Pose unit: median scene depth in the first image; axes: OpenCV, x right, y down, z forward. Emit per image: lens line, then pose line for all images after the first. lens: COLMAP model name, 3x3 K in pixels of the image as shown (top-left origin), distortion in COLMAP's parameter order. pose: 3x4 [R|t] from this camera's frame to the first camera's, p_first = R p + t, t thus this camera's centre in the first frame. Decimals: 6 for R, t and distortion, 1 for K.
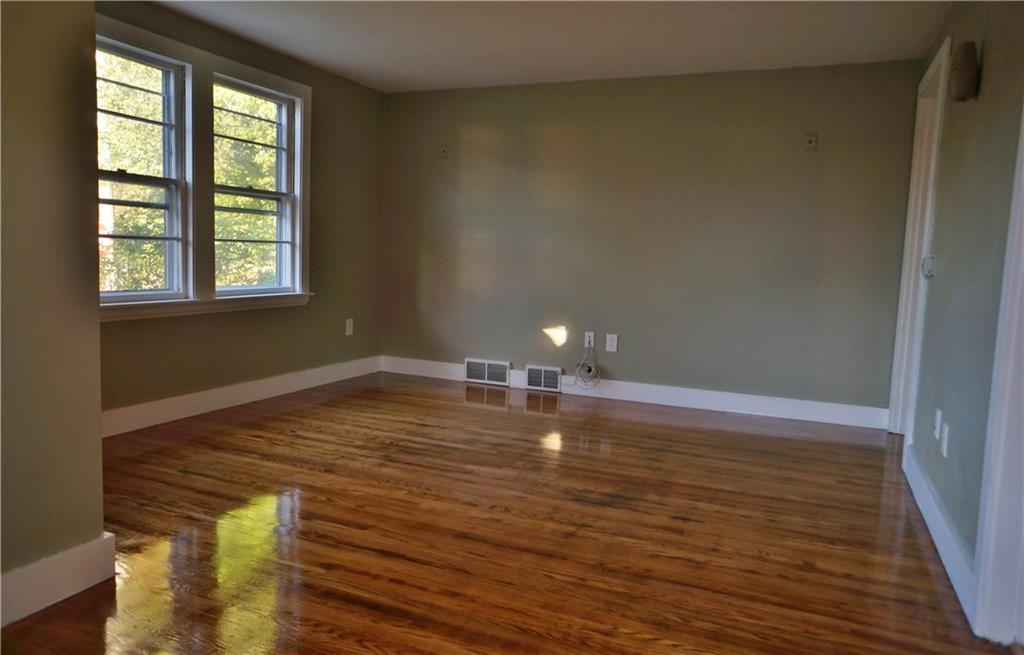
lens RADIAL K [[703.6, 0, 512.0], [0, 703.6, 327.5], [0, 0, 1]] dist [0.000296, 0.000416]
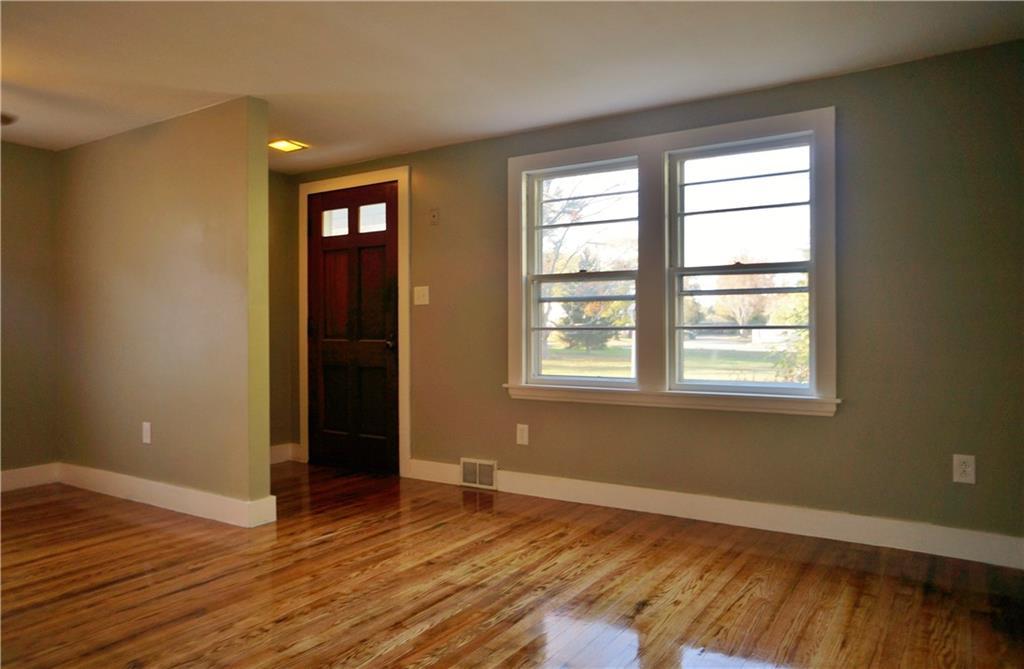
lens RADIAL K [[716.7, 0, 512.0], [0, 716.7, 334.5], [0, 0, 1]] dist [-0.002138, 0.006560]
pose [[-0.170047, -0.031899, -0.984920, 0.646238], [-0.109403, 0.993909, -0.013302, -0.098184], [0.979344, 0.105491, -0.172501, 1.162029]]
